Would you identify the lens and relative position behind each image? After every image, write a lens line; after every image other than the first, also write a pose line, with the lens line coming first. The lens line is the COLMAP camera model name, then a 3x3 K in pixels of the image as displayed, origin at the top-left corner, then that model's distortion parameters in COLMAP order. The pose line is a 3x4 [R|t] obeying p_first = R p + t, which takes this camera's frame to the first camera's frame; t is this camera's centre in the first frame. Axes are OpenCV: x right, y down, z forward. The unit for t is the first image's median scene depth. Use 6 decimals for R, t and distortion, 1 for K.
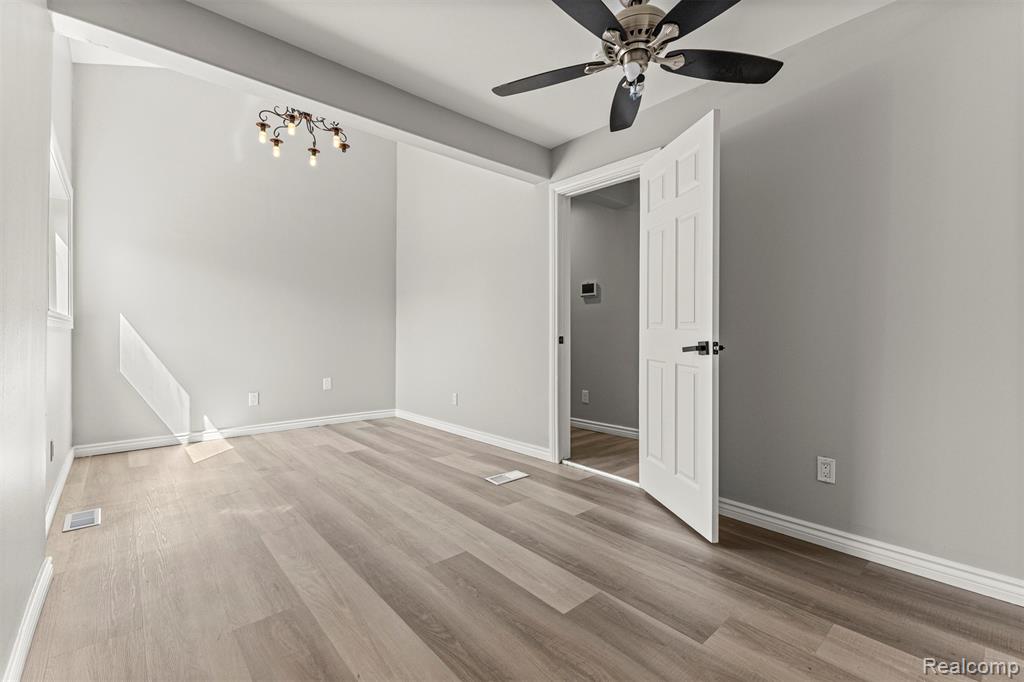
lens RADIAL K [[439.5, 0, 512.1], [0, 439.5, 337.7], [0, 0, 1]] dist [0.007838, -0.000462]
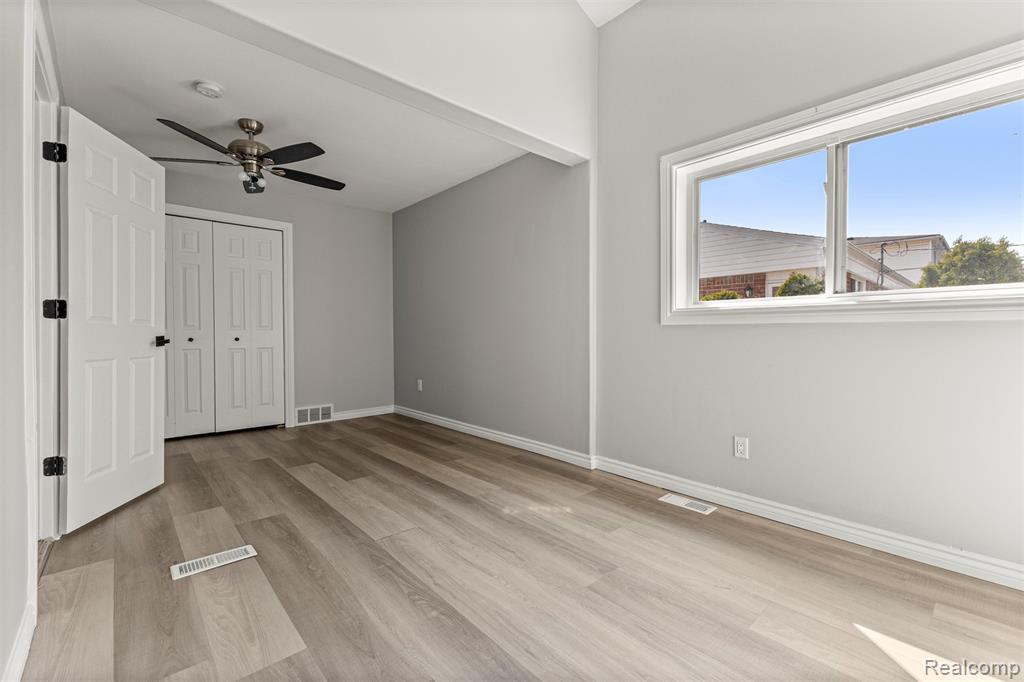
lens RADIAL K [[439.5, 0, 512.1], [0, 439.5, 337.7], [0, 0, 1]] dist [0.007838, -0.000462]
pose [[-0.999987, -0.000845, -0.005085, -0.521384], [-0.000951, 0.999781, 0.020923, -0.012722], [0.005066, 0.020928, -0.999768, 1.984043]]
